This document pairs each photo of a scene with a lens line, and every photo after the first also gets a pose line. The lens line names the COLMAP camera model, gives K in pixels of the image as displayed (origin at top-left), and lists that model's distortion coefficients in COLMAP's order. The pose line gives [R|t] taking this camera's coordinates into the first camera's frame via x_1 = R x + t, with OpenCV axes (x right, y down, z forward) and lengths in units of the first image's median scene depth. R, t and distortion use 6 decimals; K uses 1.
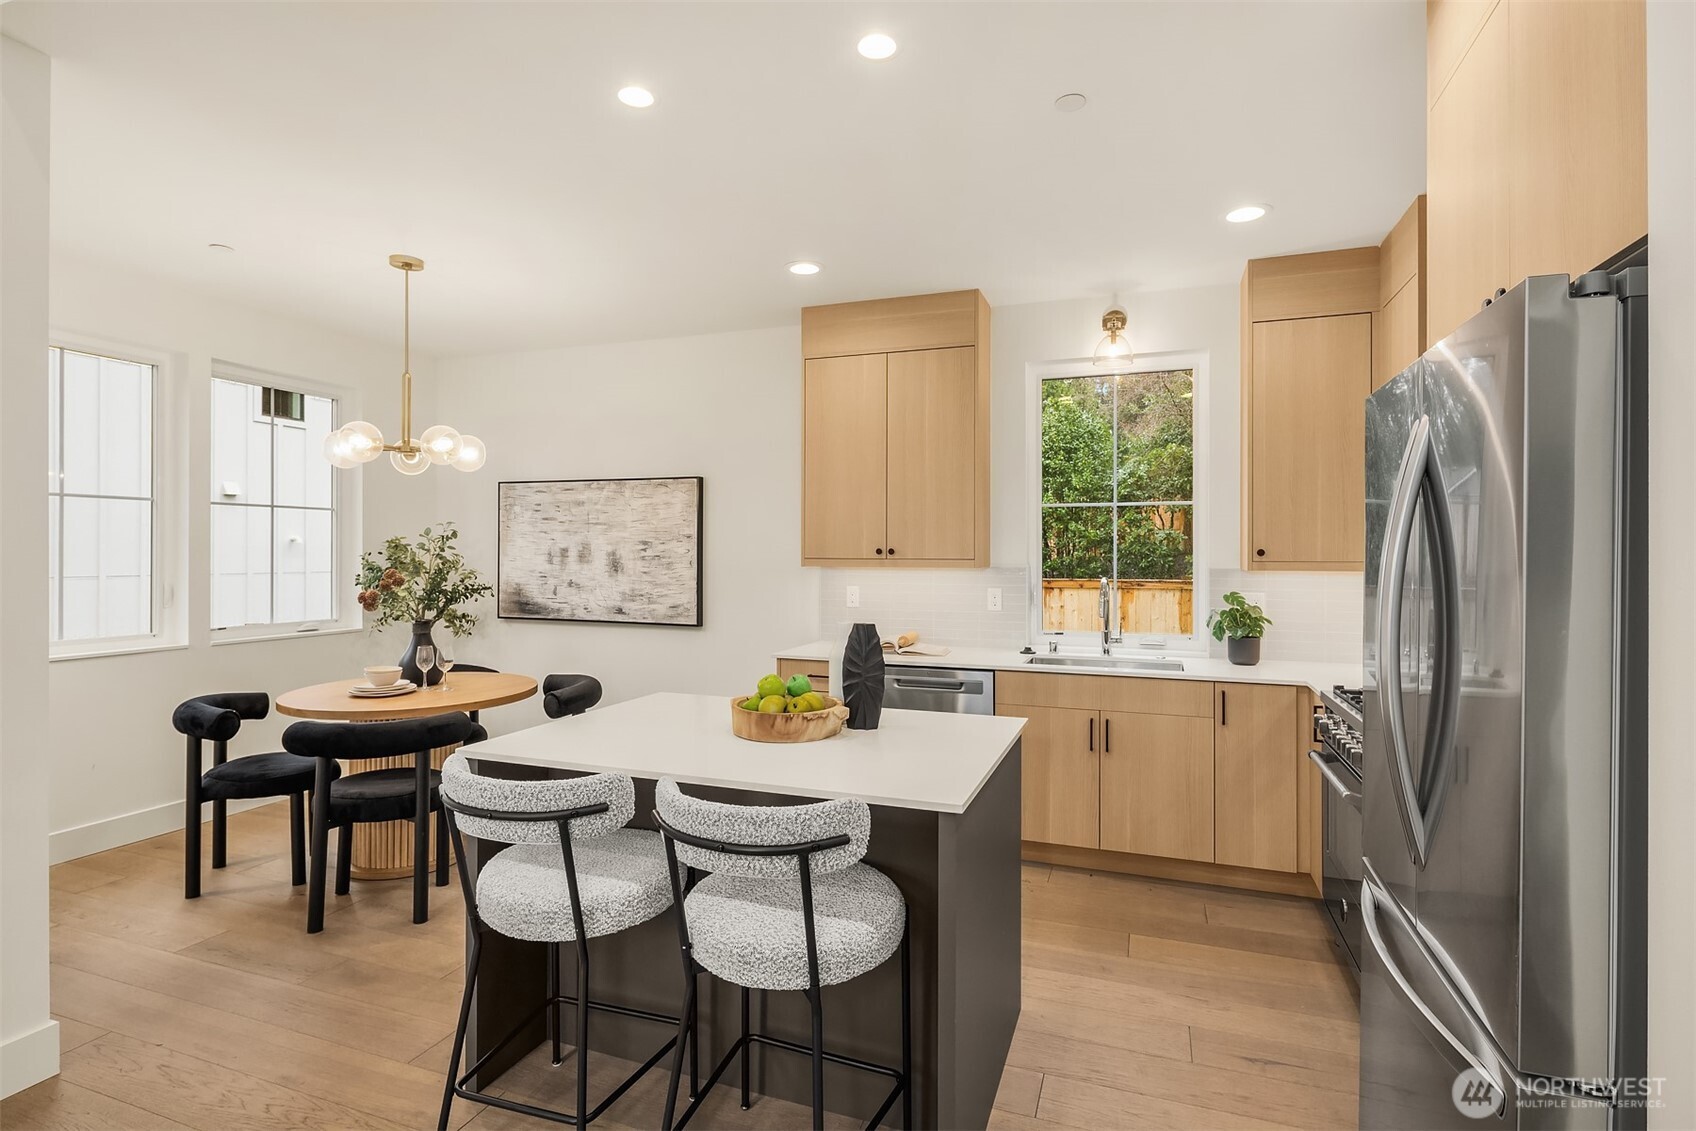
lens RADIAL K [[831.7, 0, 848.0], [0, 831.7, 565.5], [0, 0, 1]] dist [-0.000387, -0.000077]
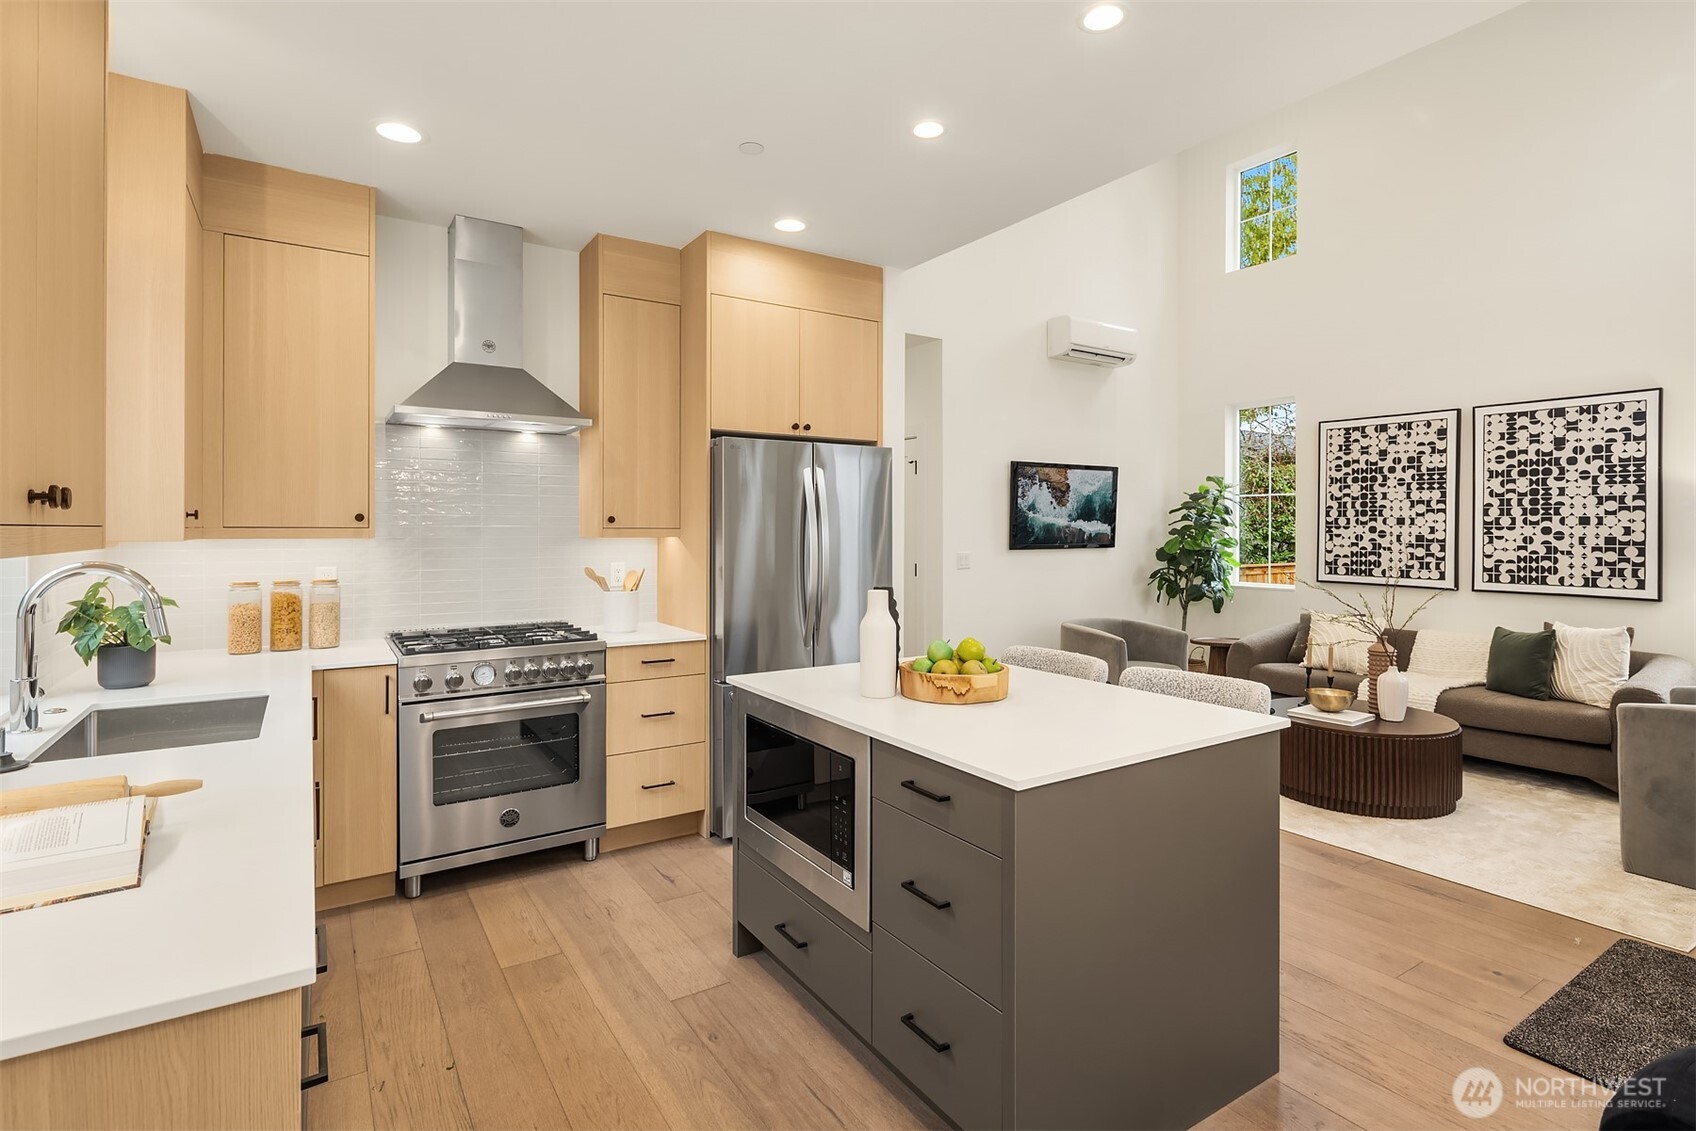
lens RADIAL K [[831.7, 0, 848.0], [0, 831.7, 565.5], [0, 0, 1]] dist [-0.000387, -0.000077]
pose [[-0.807656, -0.033673, 0.588691, -0.492015], [-0.004198, 0.998671, 0.051364, -0.011714], [-0.589639, 0.039013, -0.806724, 1.675777]]
